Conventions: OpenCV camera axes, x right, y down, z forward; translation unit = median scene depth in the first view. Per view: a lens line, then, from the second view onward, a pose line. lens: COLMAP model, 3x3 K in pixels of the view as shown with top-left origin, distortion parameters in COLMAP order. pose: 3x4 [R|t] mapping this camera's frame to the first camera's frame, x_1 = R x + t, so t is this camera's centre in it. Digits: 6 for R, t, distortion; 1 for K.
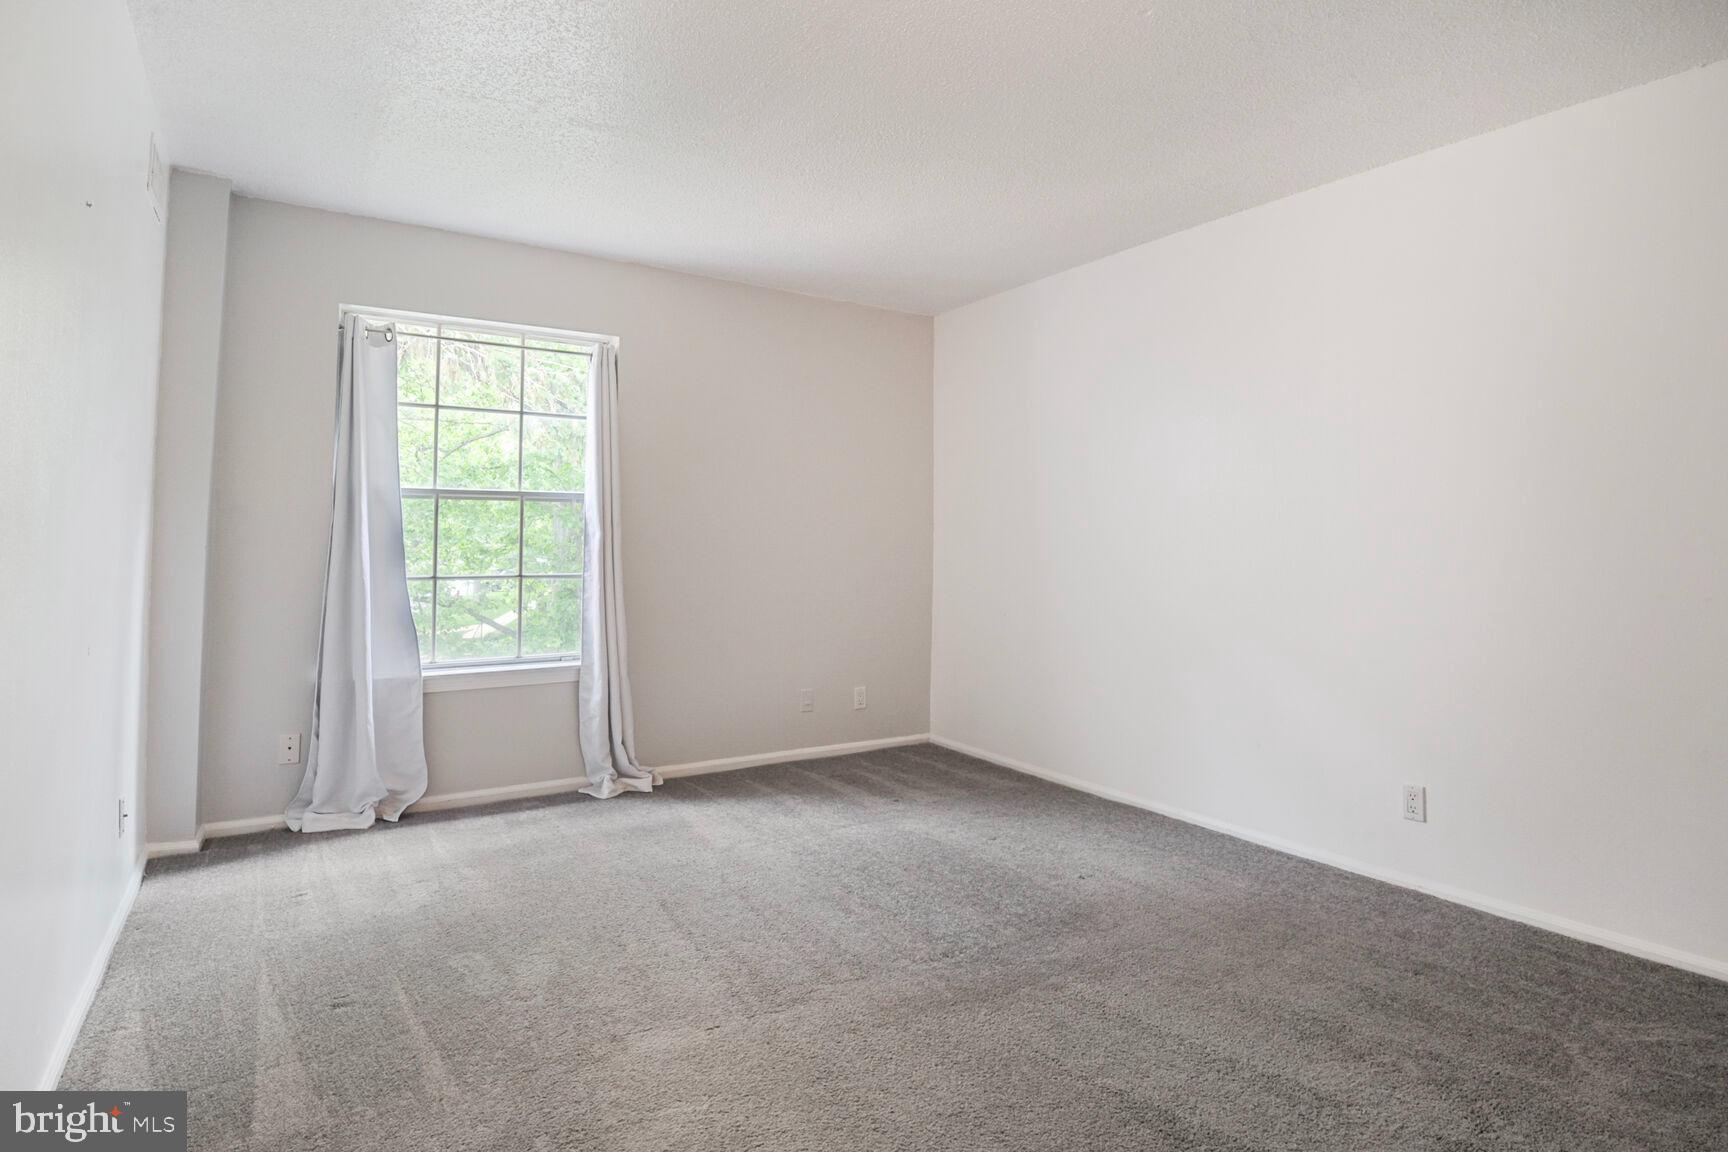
lens RADIAL K [[852.8, 0, 856.9], [0, 852.8, 553.9], [0, 0, 1]] dist [-0.001256, -0.028365]
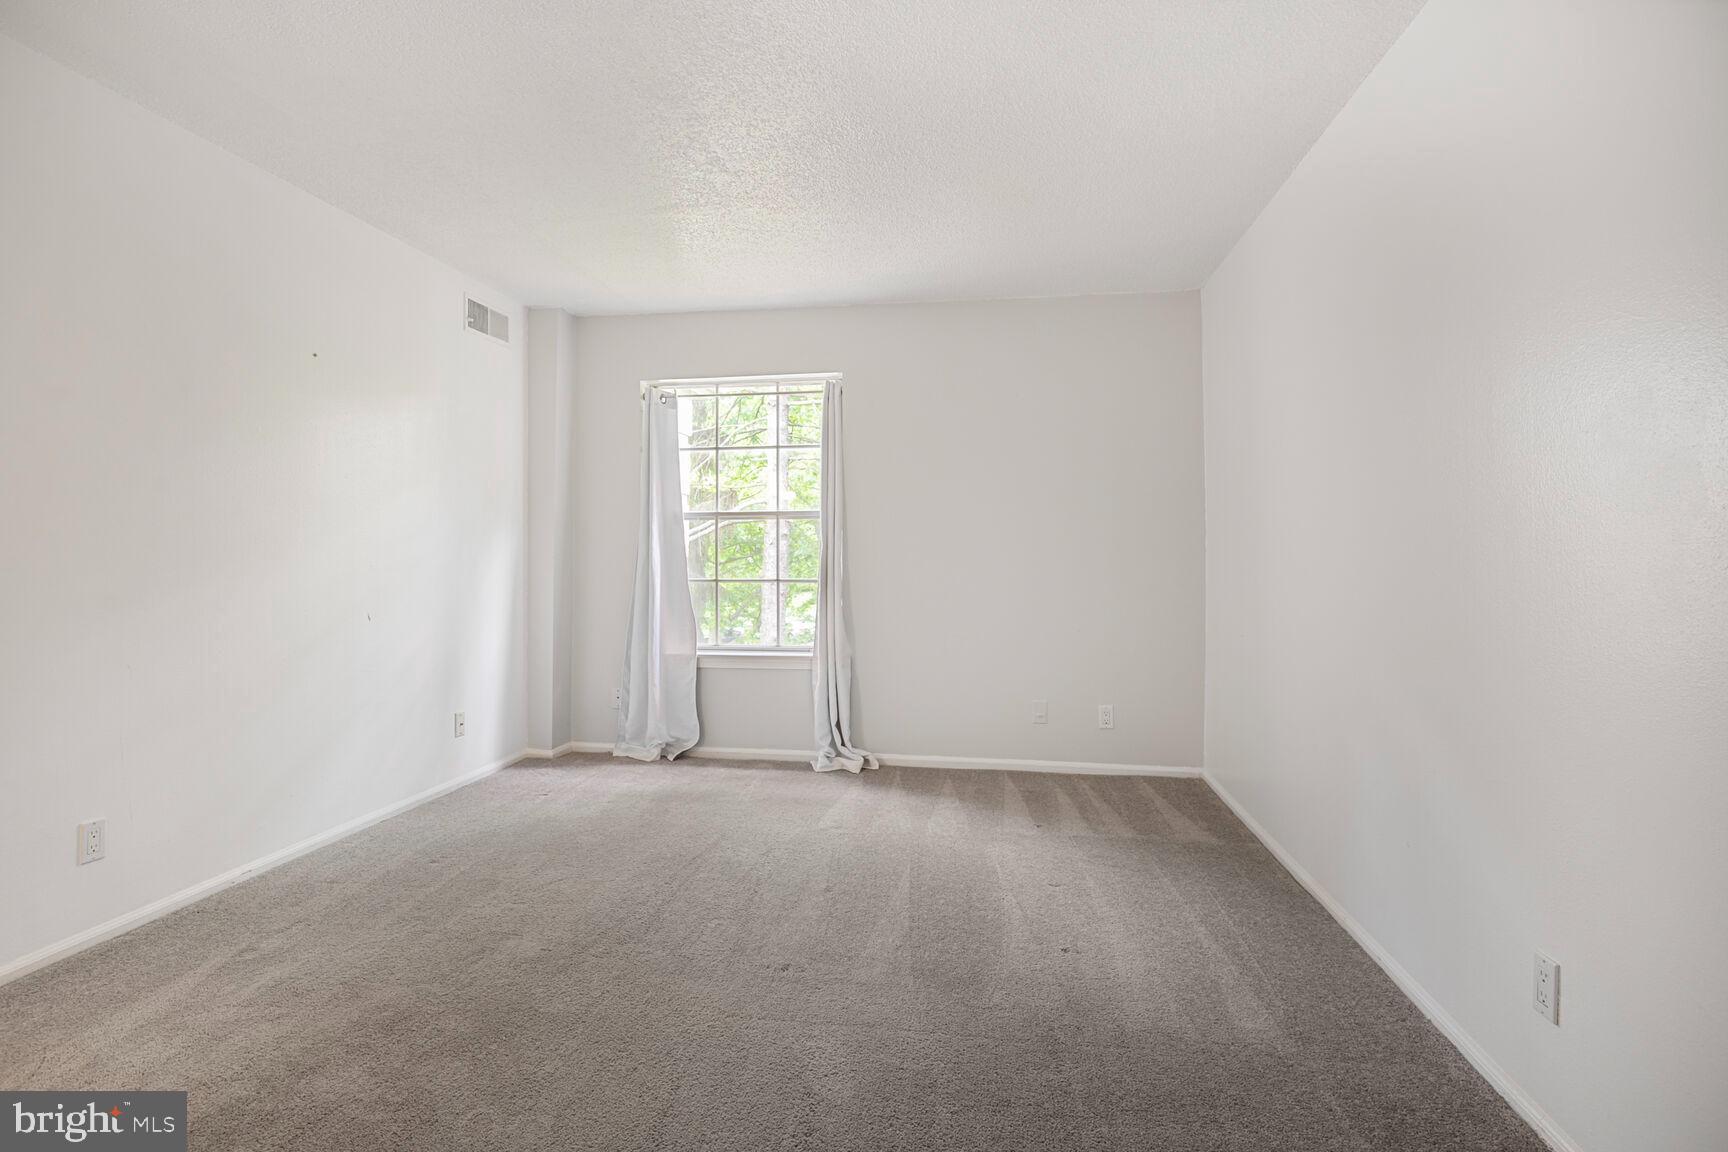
lens RADIAL K [[783.7, 0, 864.0], [0, 783.7, 576.0], [0, 0, 1]] dist [-0.000463, -0.031096]
pose [[0.773894, 0.010782, -0.633224, 0.458539], [-0.002512, 0.999899, 0.013955, 0.004108], [0.633311, -0.009209, 0.773843, 0.225733]]
